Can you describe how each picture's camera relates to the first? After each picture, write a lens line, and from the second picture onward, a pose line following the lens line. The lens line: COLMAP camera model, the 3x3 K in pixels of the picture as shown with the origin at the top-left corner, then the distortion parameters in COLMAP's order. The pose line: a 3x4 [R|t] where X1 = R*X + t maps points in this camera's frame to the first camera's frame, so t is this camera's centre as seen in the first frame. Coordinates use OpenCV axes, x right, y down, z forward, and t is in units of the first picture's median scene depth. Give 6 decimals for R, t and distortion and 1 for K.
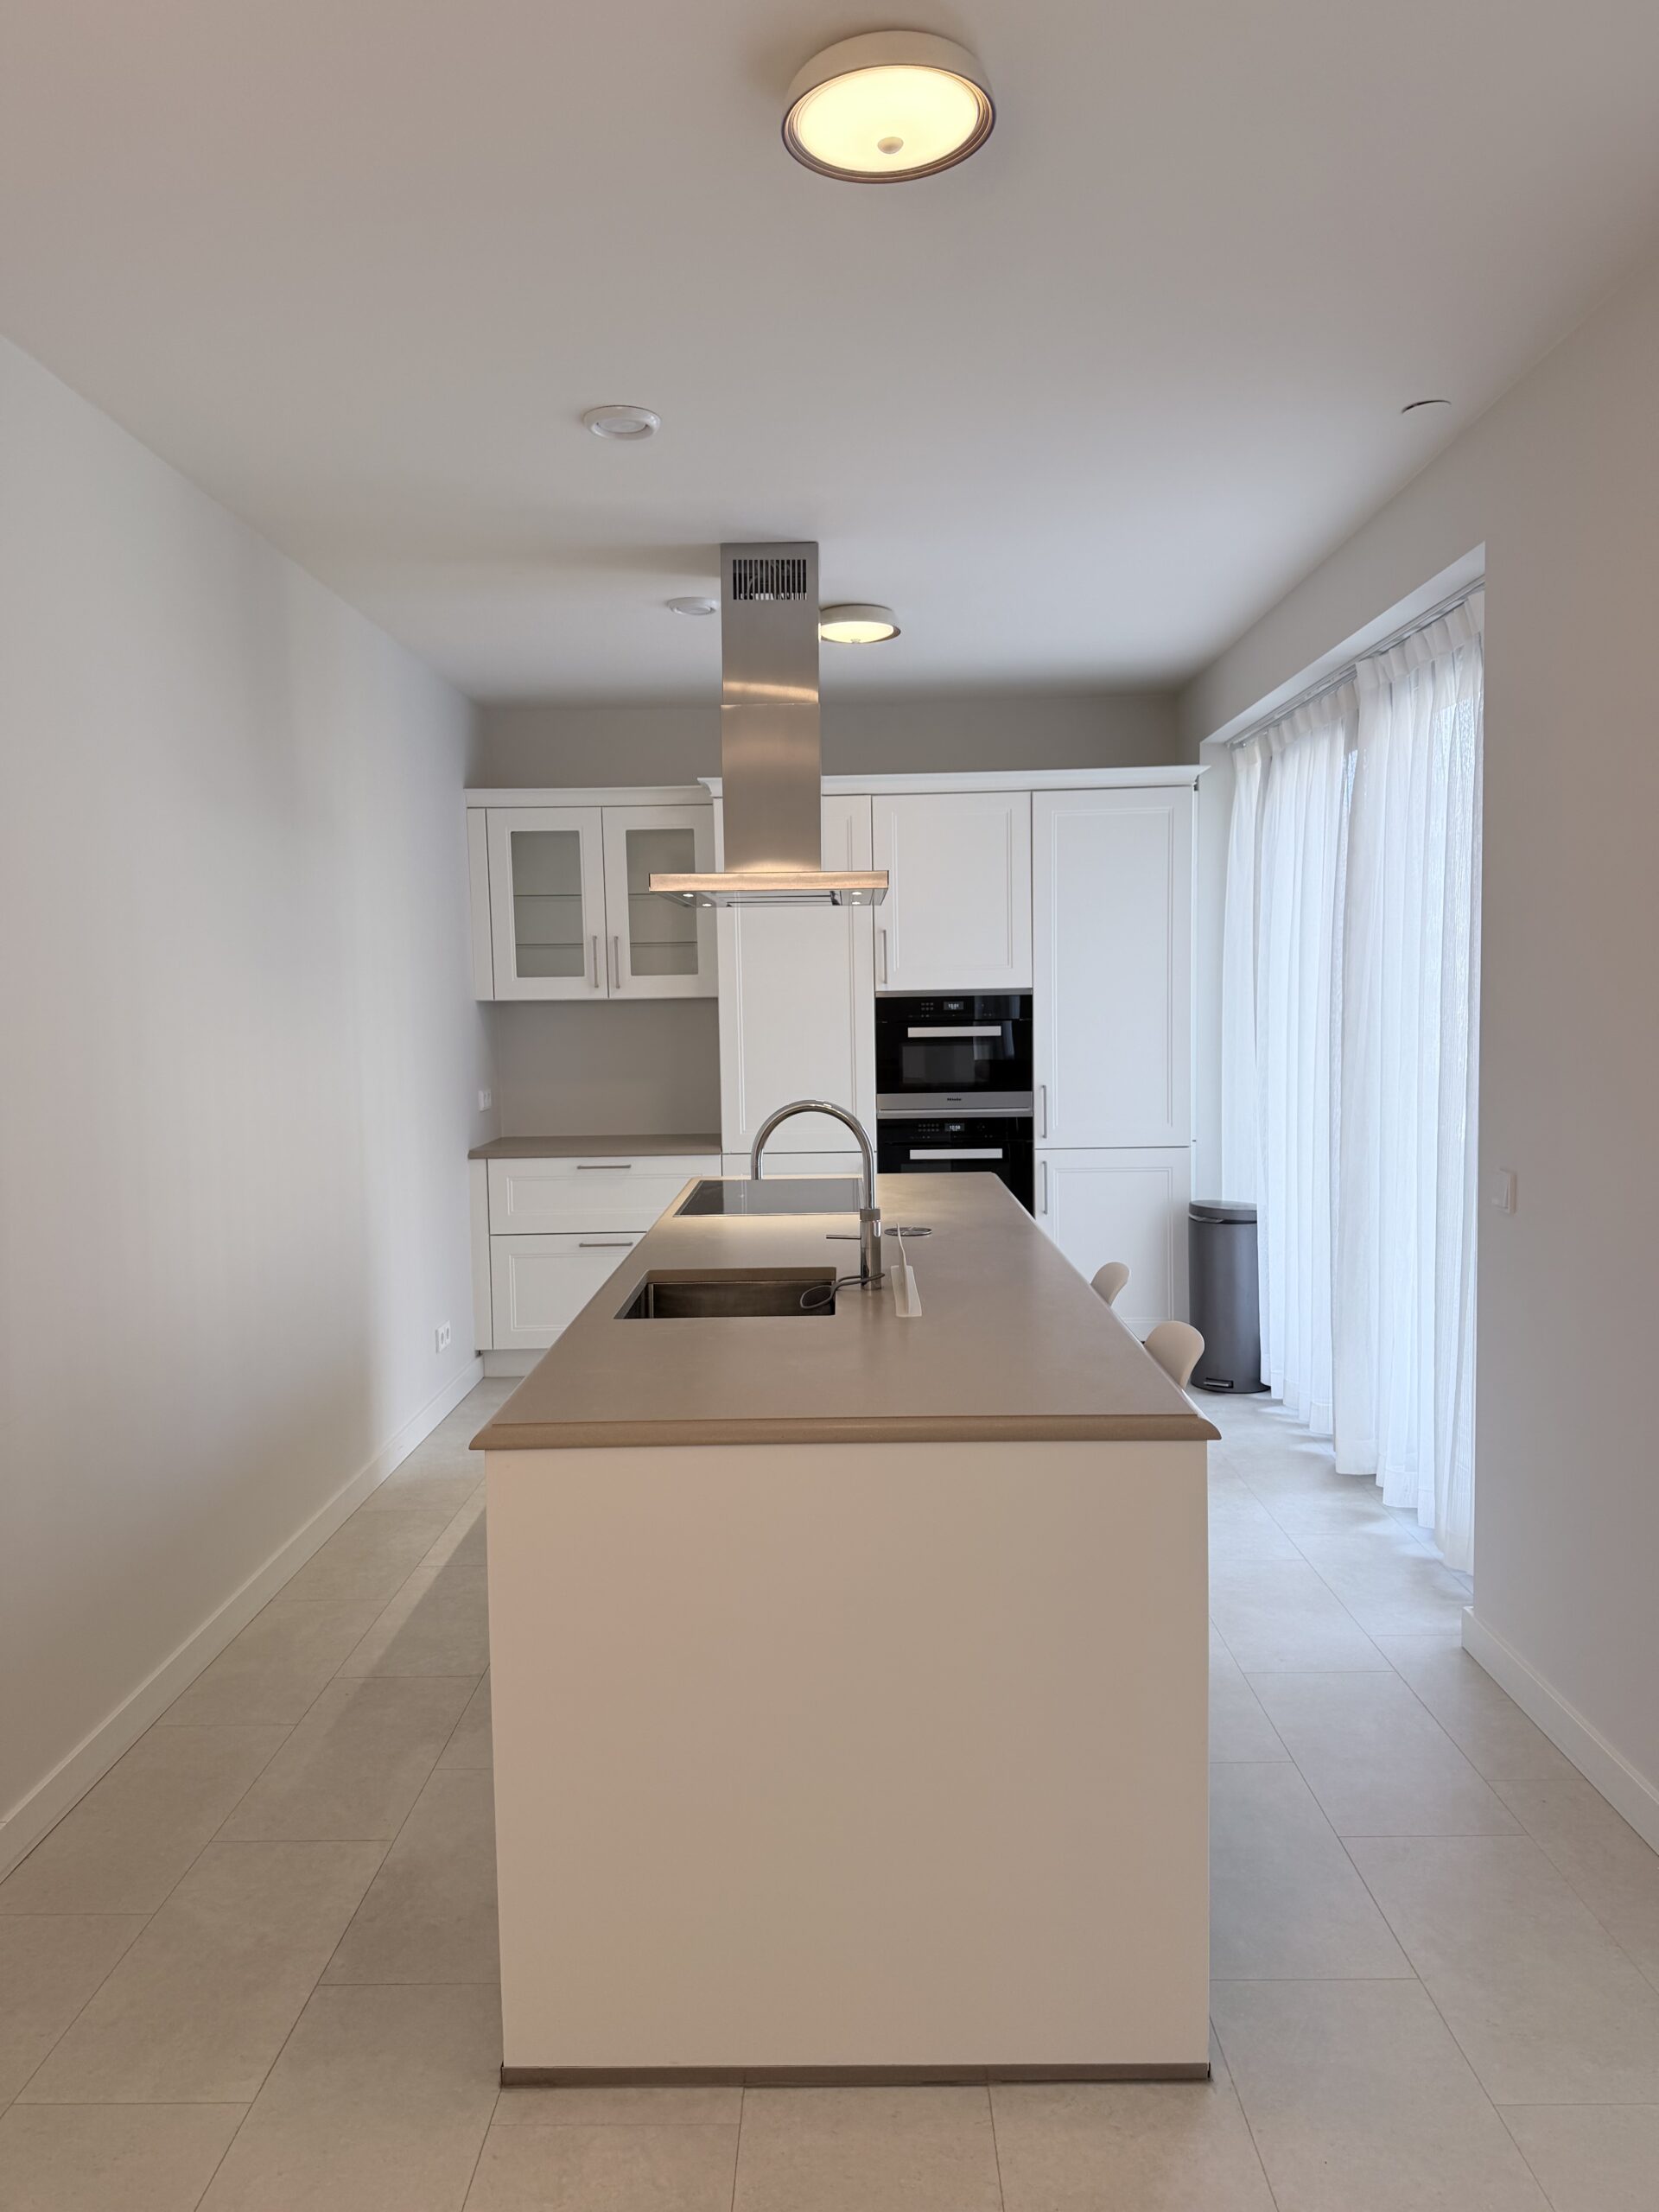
lens RADIAL K [[1563.4, 0, 824.6], [0, 1563.4, 1126.4], [0, 0, 1]] dist [0.035231, -0.046730]
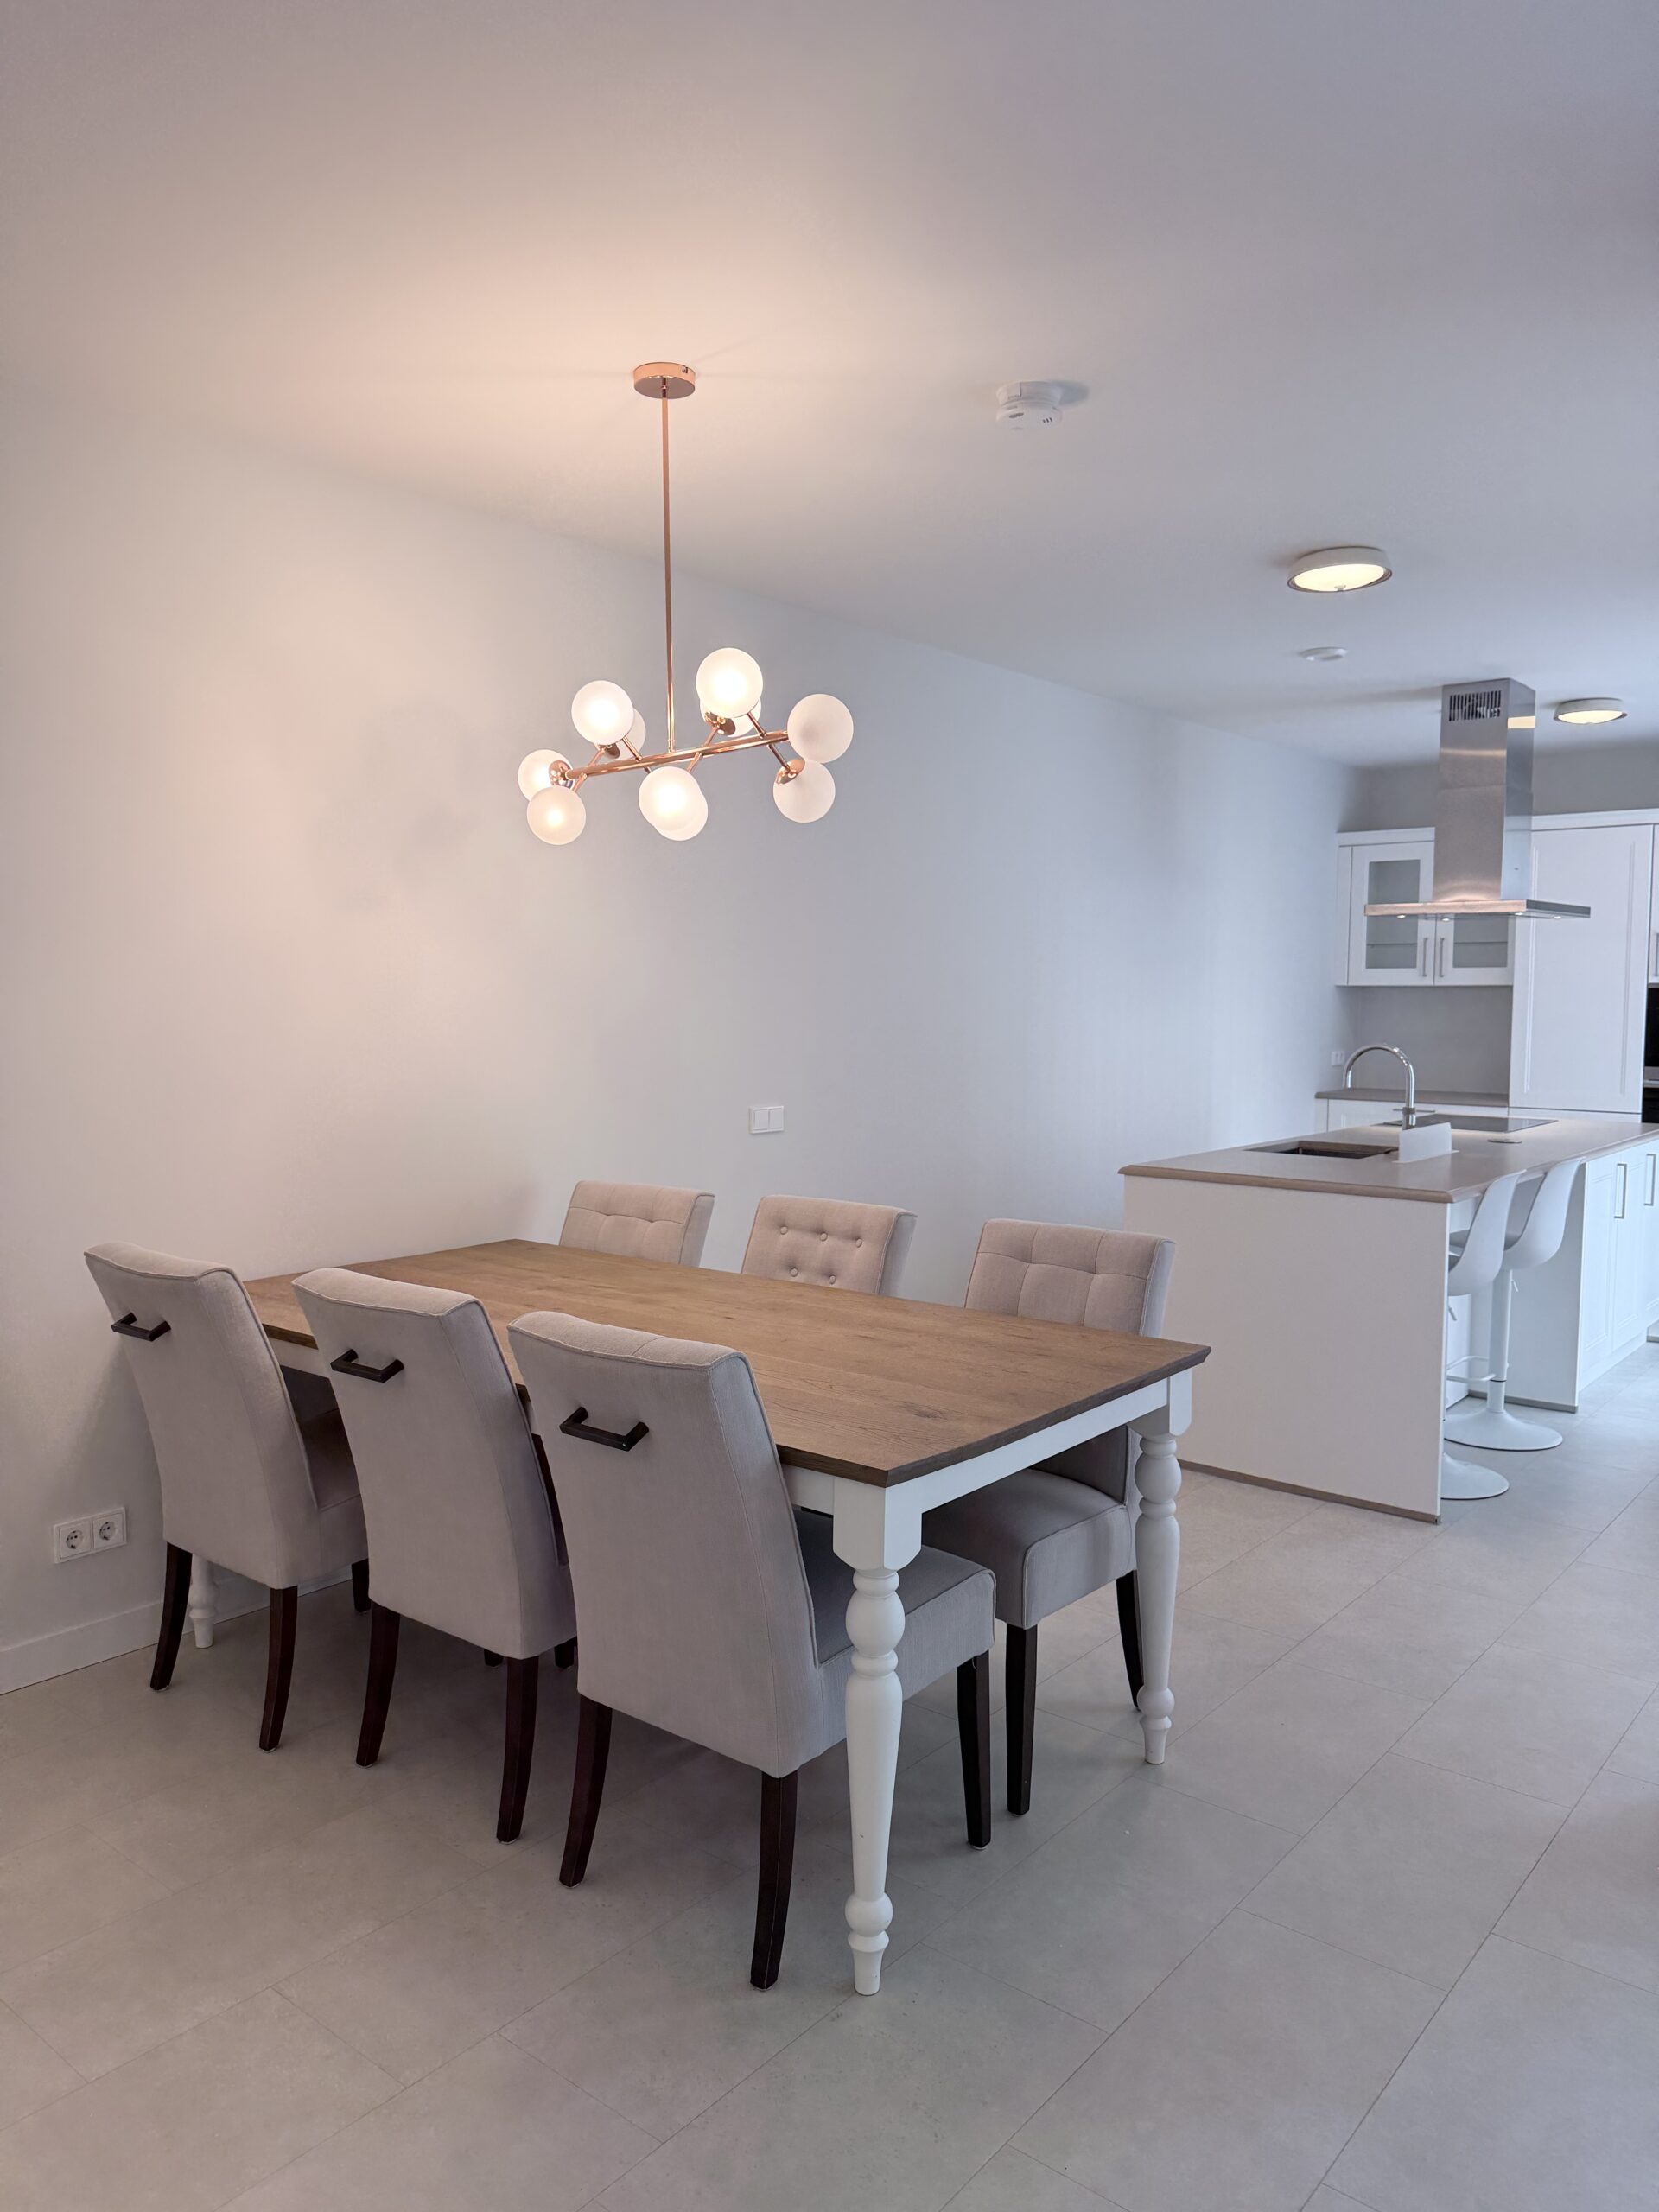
lens RADIAL K [[1563.4, 0, 822.3], [0, 1563.4, 1103.7], [0, 0, 1]] dist [0.035231, -0.046730]
pose [[0.785650, 0.066145, -0.615125, 0.291019], [-0.068811, 0.997442, 0.019370, 0.029452], [0.614832, 0.027109, 0.788192, -0.379493]]
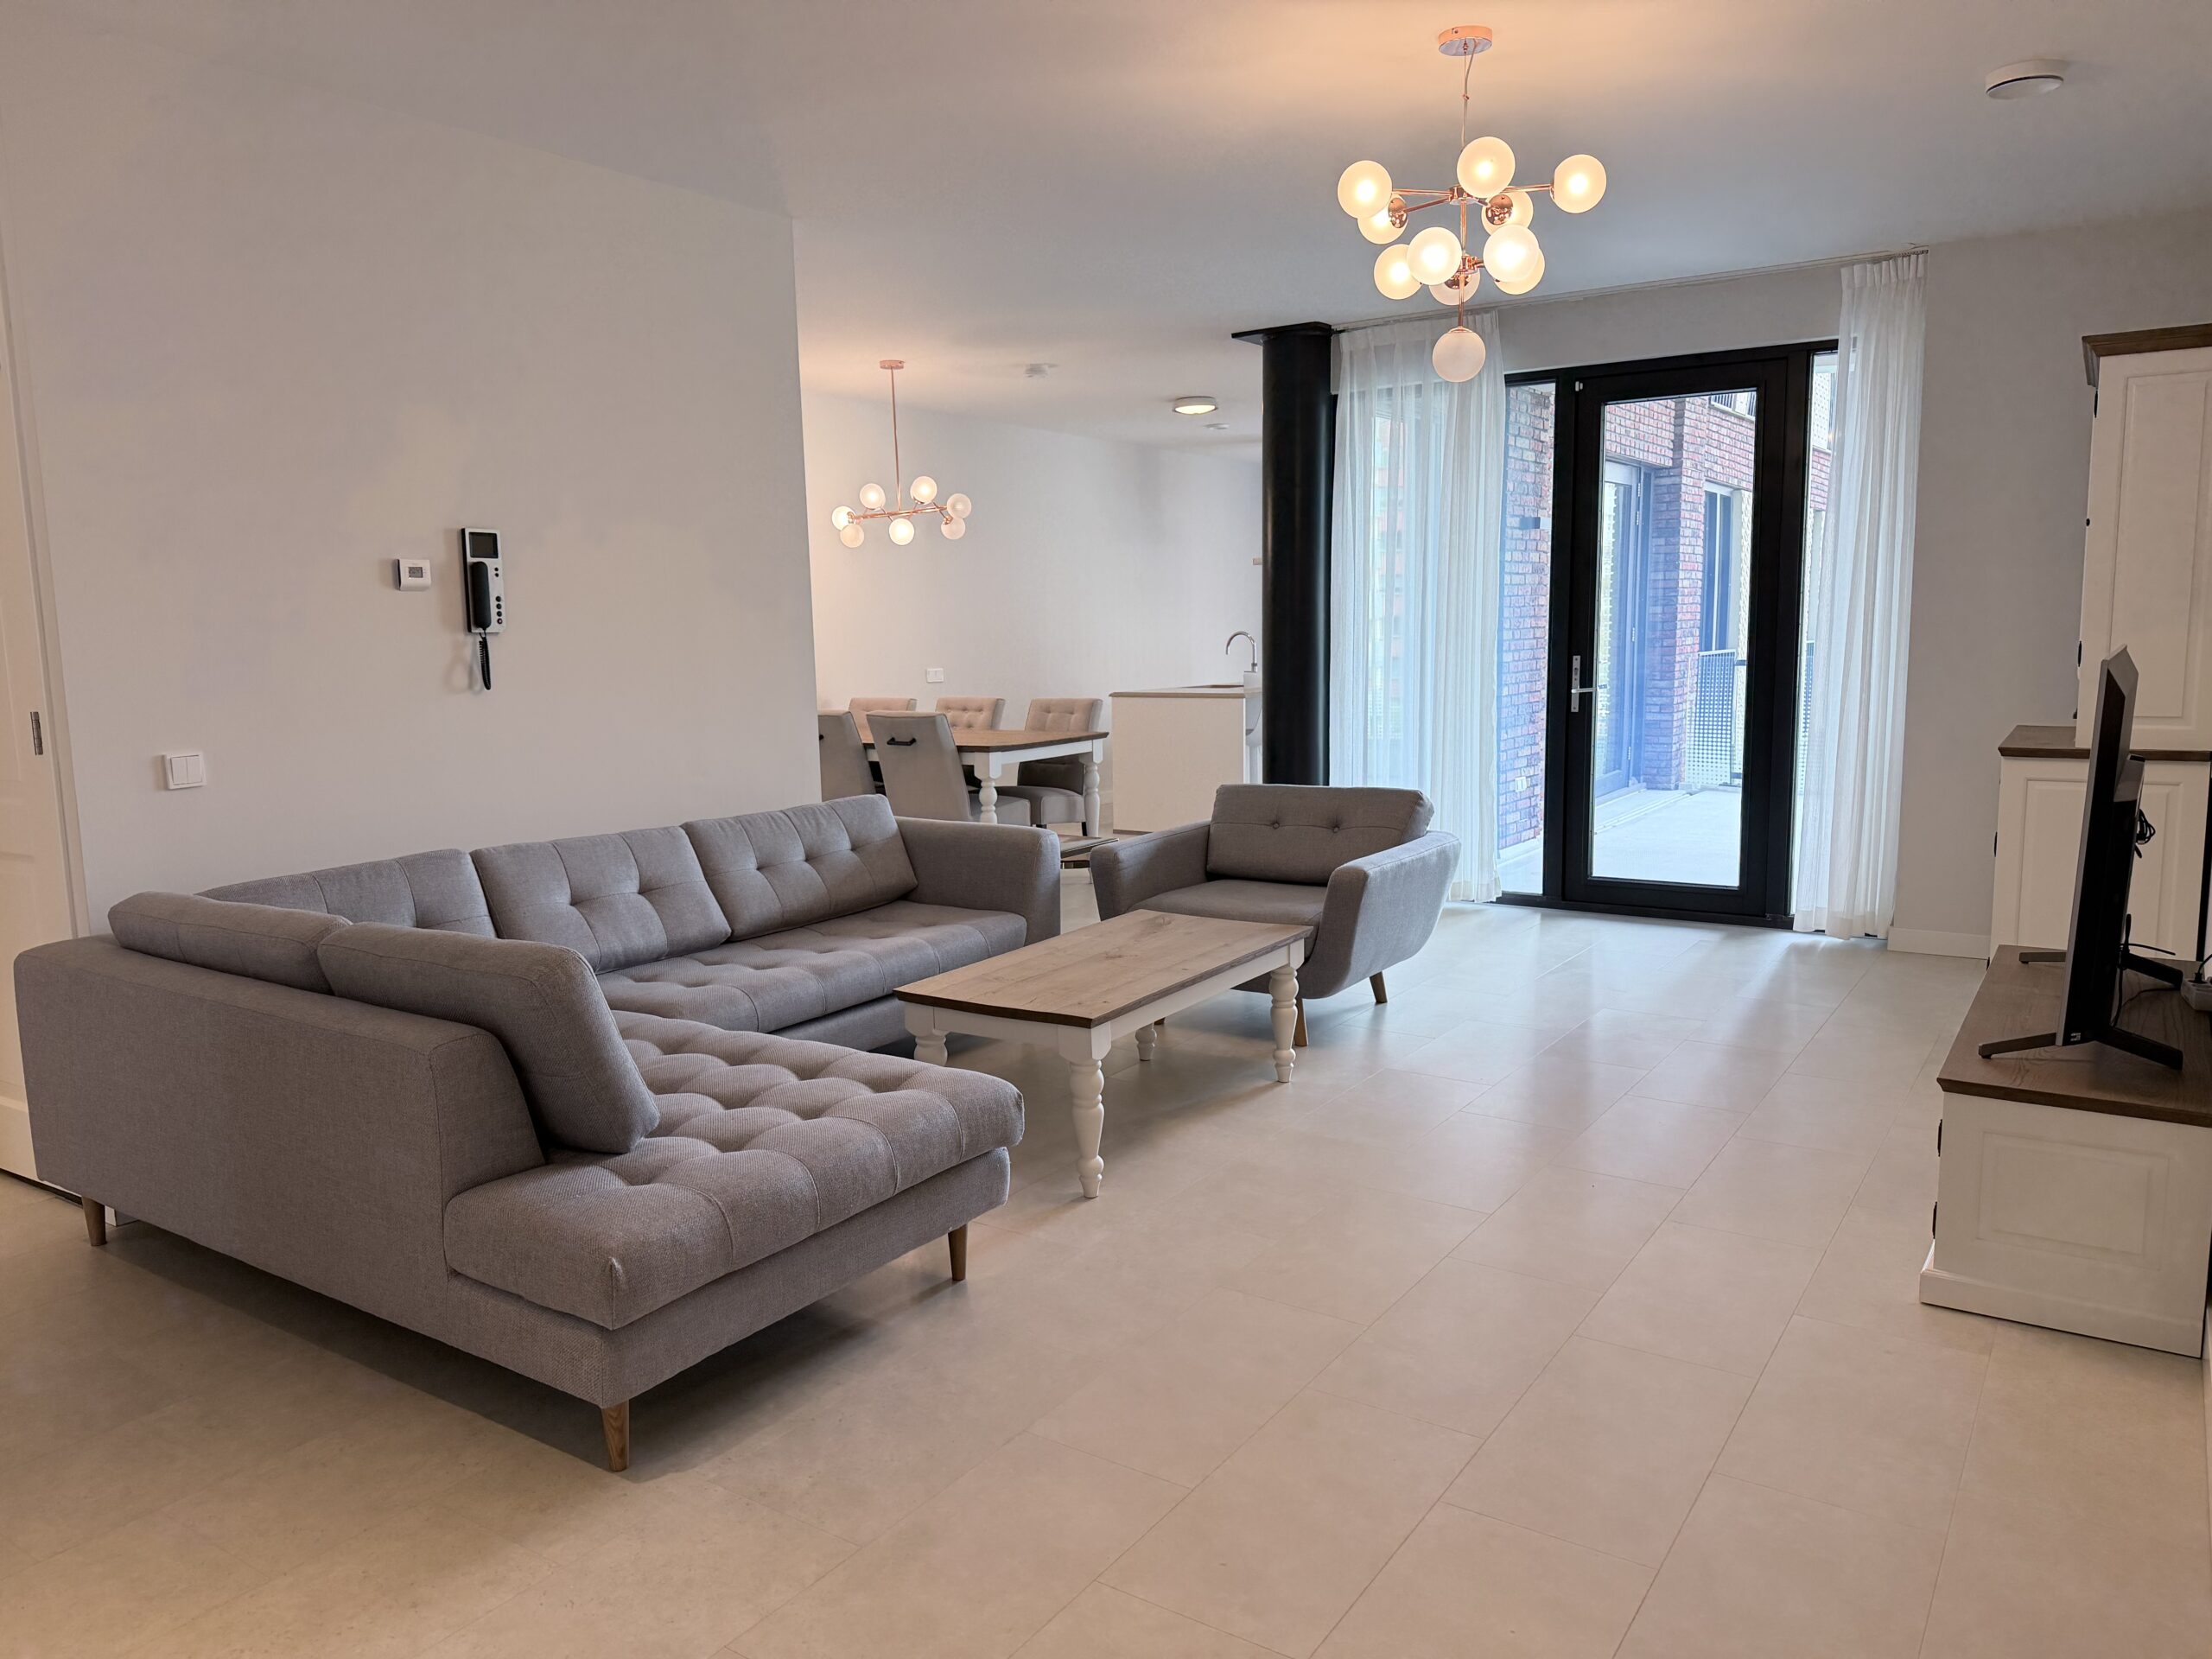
lens RADIAL K [[1563.4, 0, 1104.5], [0, 1563.4, 852.0], [0, 0, 1]] dist [0.035231, -0.046730]
pose [[0.842660, 0.082341, -0.532113, 0.965243], [-0.042079, 0.995286, 0.087378, 0.109737], [0.536800, -0.051239, 0.842152, -1.259244]]
